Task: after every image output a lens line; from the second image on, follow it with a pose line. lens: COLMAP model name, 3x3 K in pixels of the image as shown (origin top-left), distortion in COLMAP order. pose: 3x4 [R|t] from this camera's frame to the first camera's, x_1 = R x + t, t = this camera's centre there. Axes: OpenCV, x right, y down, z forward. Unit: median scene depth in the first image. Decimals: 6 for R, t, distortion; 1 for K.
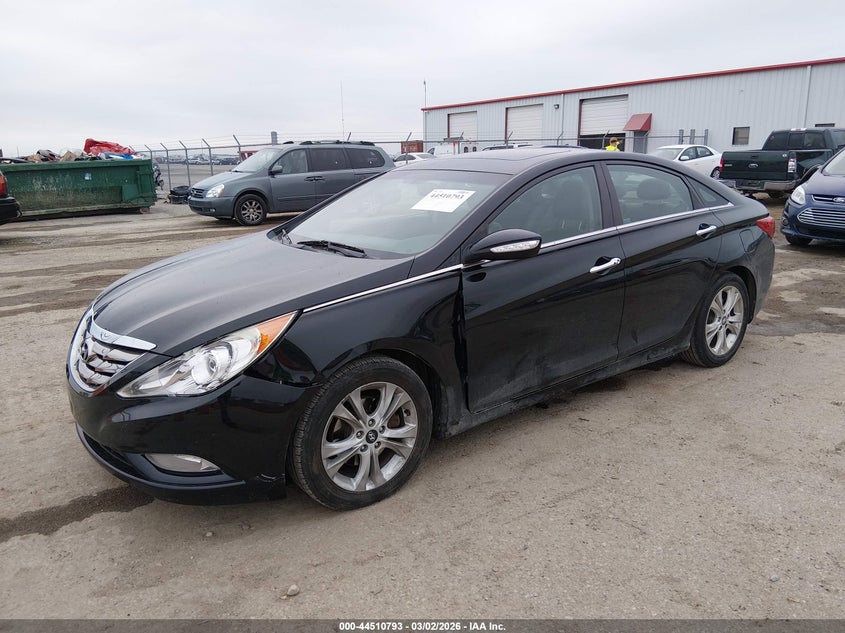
lens RADIAL K [[666.0, 0, 422.5], [0, 666.0, 316.5], [0, 0, 1]] dist [0.012011, -0.004497]
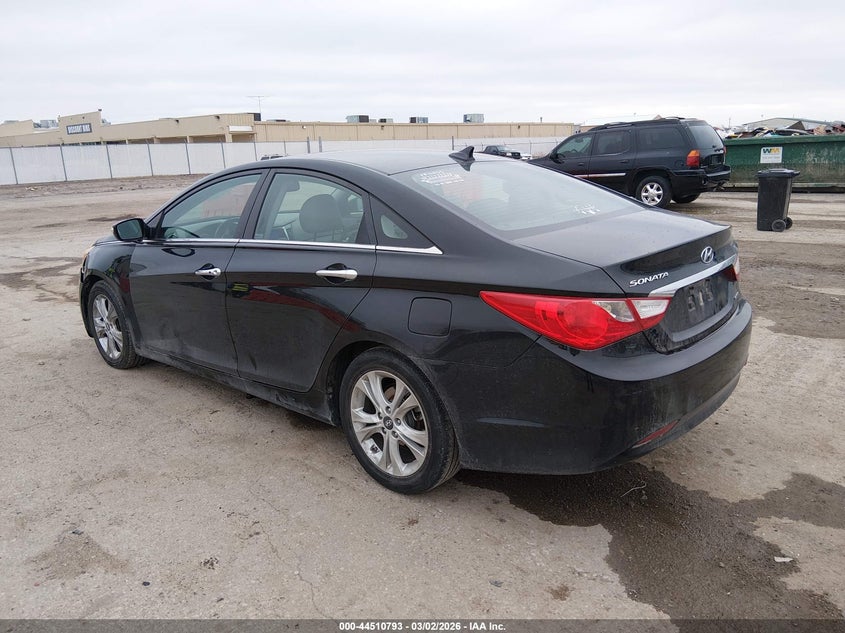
lens RADIAL K [[666.0, 0, 422.5], [0, 666.0, 316.5], [0, 0, 1]] dist [0.012011, -0.004497]
pose [[0.152796, 0.256522, -0.954384, 1.038138], [-0.201344, 0.953549, 0.224063, -0.242113], [0.967530, 0.157924, 0.197348, 0.888980]]
